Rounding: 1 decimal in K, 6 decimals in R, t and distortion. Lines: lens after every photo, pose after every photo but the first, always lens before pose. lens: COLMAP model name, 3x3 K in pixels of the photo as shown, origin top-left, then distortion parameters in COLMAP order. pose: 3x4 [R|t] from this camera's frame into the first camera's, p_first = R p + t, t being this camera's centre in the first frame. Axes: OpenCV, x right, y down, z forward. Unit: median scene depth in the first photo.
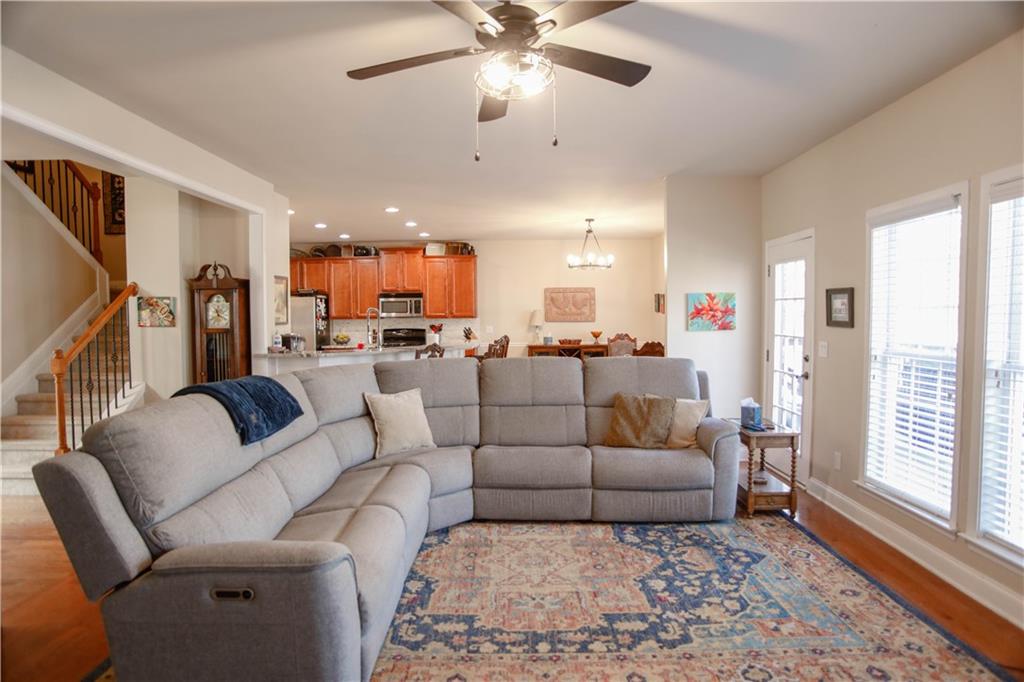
lens RADIAL K [[585.6, 0, 515.8], [0, 585.6, 339.9], [0, 0, 1]] dist [-0.083675, 0.014212]
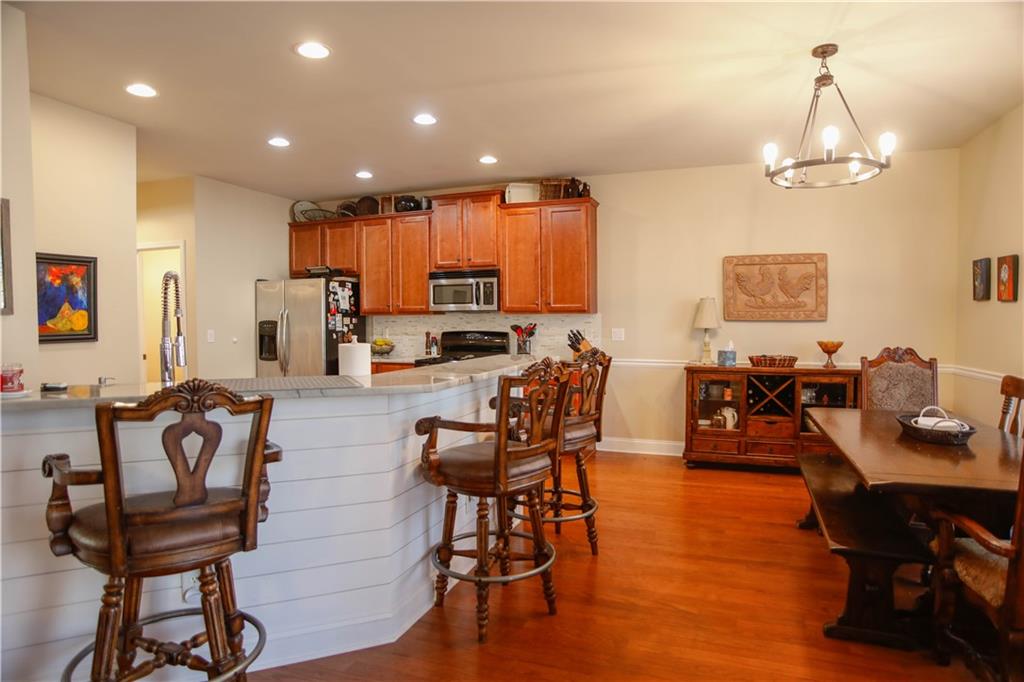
lens RADIAL K [[585.6, 0, 516.2], [0, 585.6, 346.4], [0, 0, 1]] dist [-0.083675, 0.014212]
pose [[0.944137, 0.017735, -0.329075, 0.047441], [-0.016025, 0.999840, 0.007908, -0.009604], [0.329163, -0.002193, 0.944271, 0.464390]]
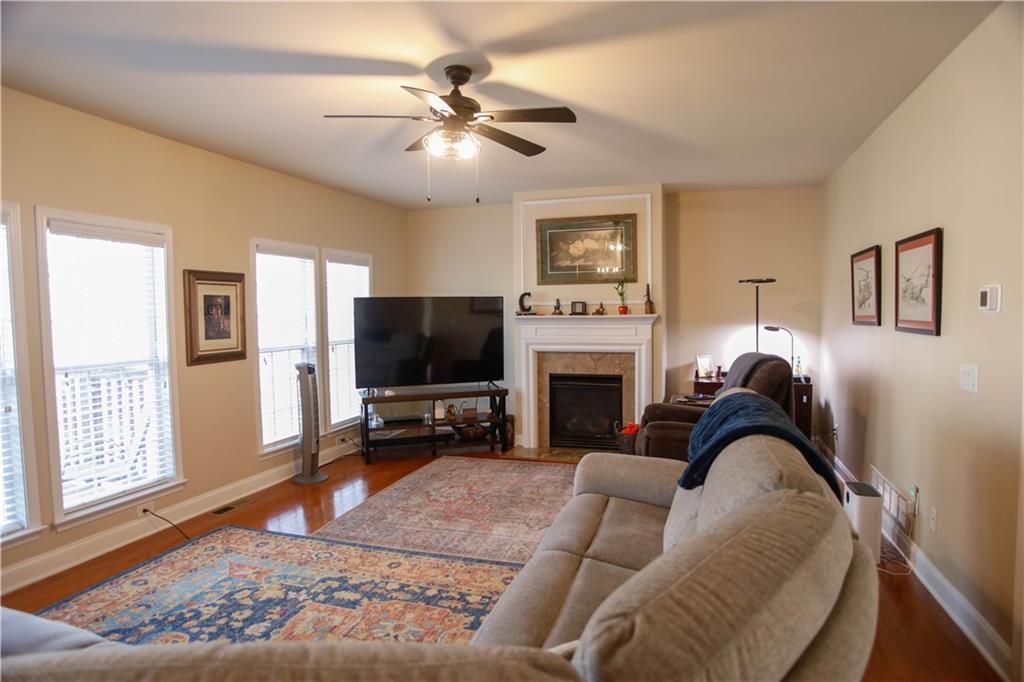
lens RADIAL K [[585.6, 0, 511.8], [0, 585.6, 339.6], [0, 0, 1]] dist [-0.083675, 0.014212]
pose [[-0.953262, 0.004272, 0.302116, -0.423369], [0.032290, 0.995614, 0.087807, -0.090629], [-0.300416, 0.093459, -0.949219, 1.784231]]
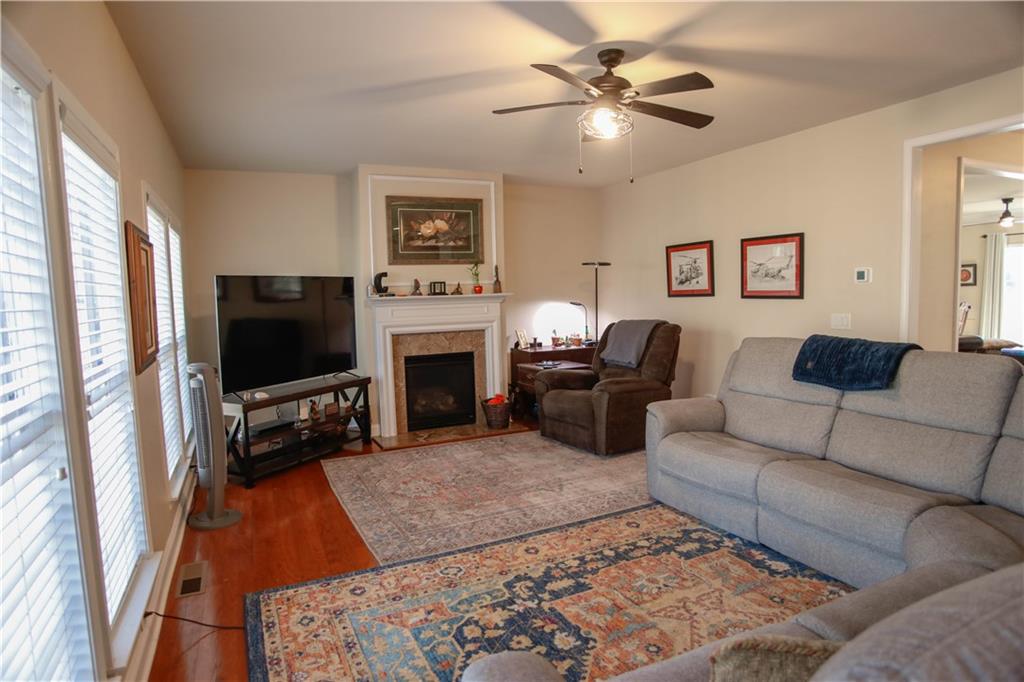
lens RADIAL K [[585.6, 0, 519.3], [0, 585.6, 341.6], [0, 0, 1]] dist [-0.083675, 0.014212]
pose [[-0.895814, 0.068223, -0.439162, 0.659342], [0.012639, 0.991659, 0.128270, -0.087103], [0.444249, 0.109356, -0.889204, 1.733302]]
